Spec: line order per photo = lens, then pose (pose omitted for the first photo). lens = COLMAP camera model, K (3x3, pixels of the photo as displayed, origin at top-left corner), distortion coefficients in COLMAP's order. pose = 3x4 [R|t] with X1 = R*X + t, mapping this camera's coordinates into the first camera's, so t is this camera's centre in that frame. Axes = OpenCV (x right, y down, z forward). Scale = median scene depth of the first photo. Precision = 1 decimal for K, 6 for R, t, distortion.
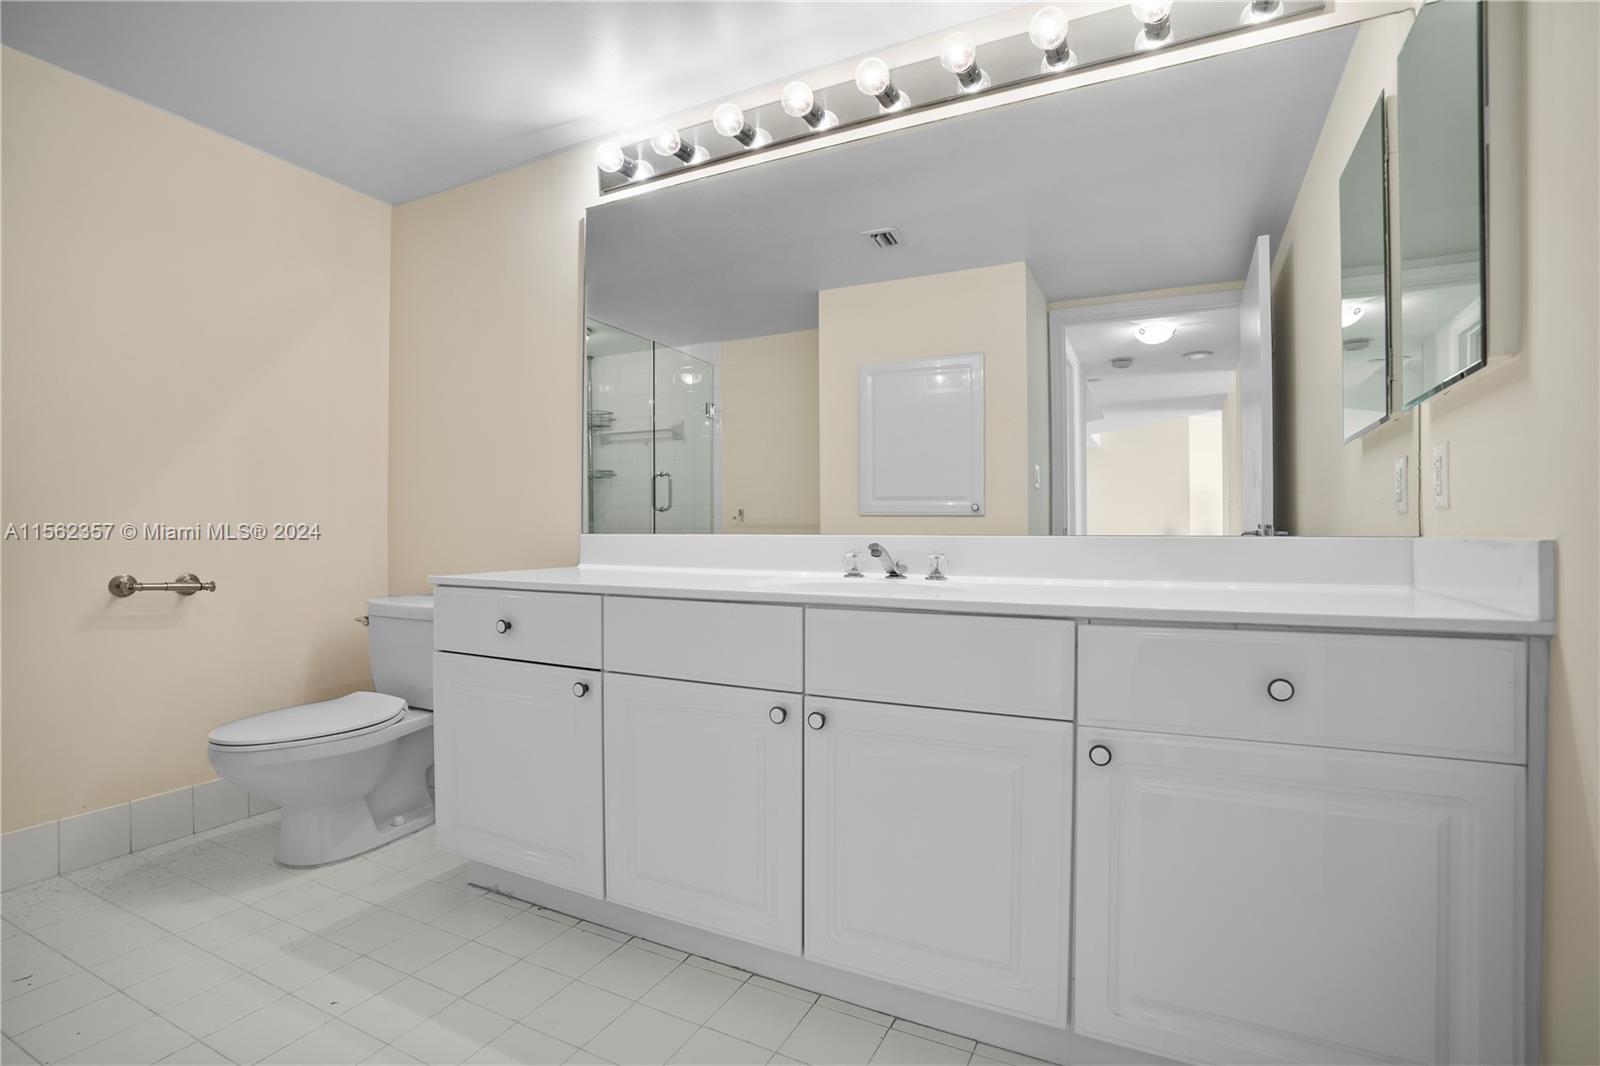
lens RADIAL K [[731.1, 0, 791.2], [0, 731.1, 532.1], [0, 0, 1]] dist [-0.065980, 0.022223]
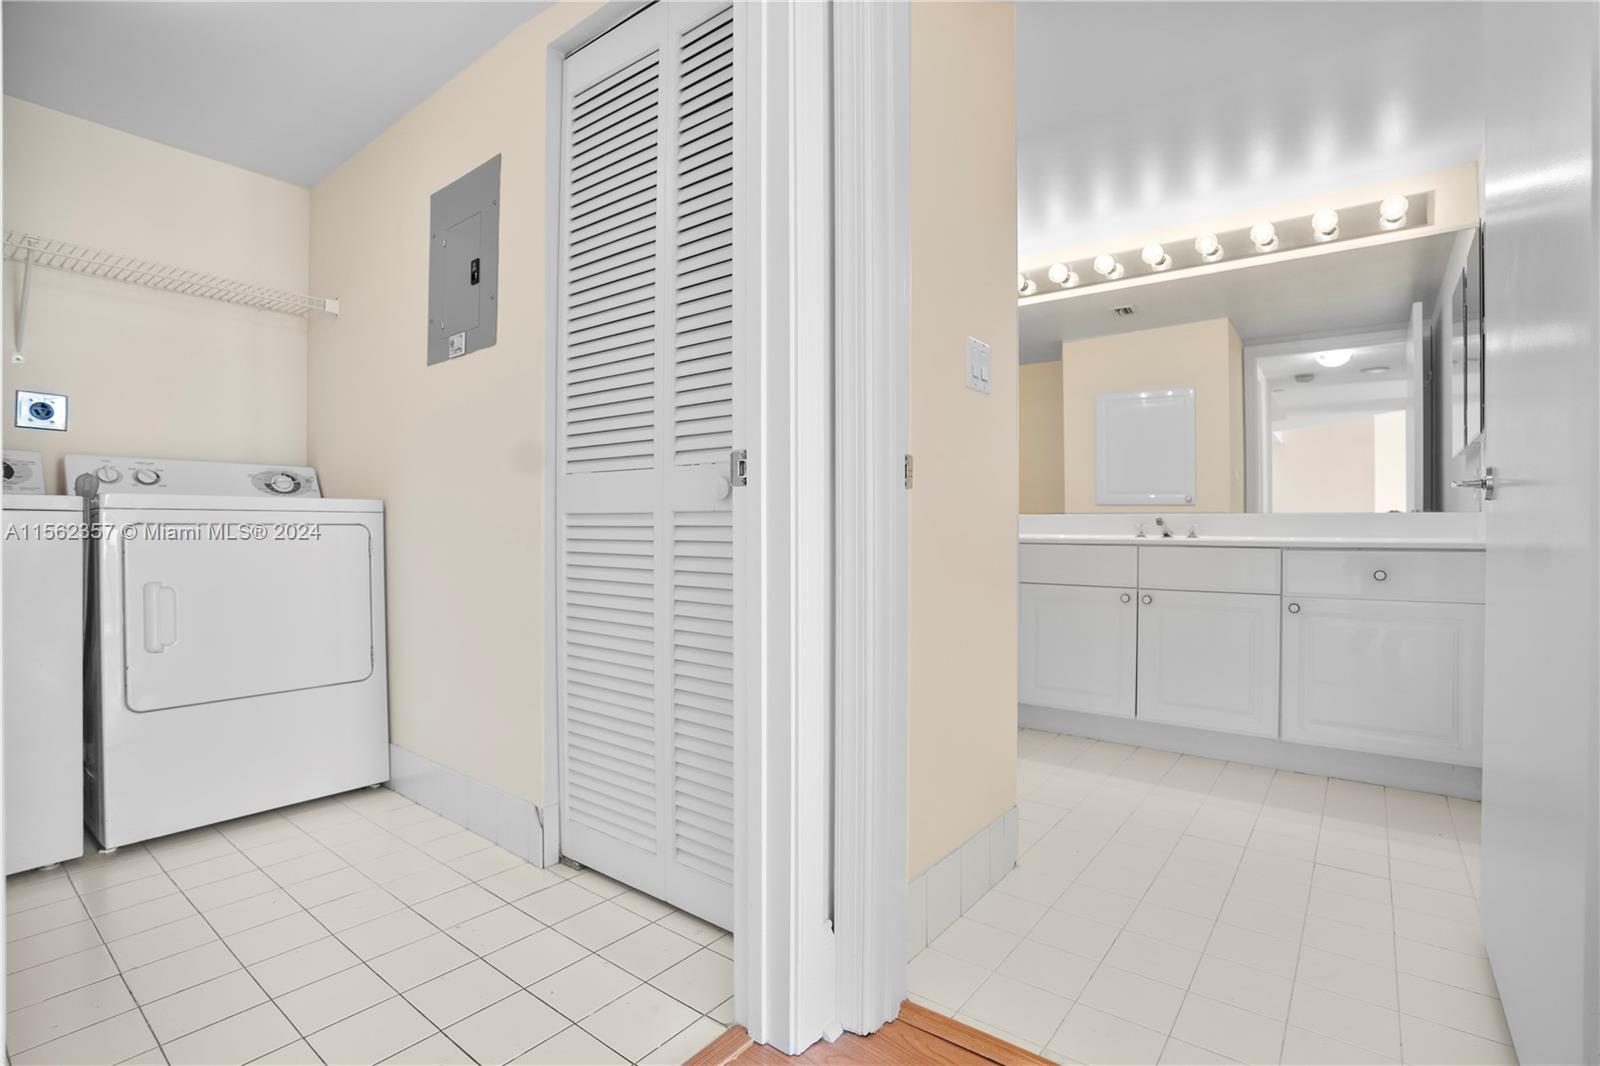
lens RADIAL K [[735.1, 0, 796.0], [0, 735.1, 524.9], [0, 0, 1]] dist [-0.079680, 0.032965]
pose [[0.981594, 0.001129, -0.190979, -0.228254], [-0.001701, 0.999995, -0.002831, 0.021250], [0.190974, 0.003103, 0.981590, -0.501997]]
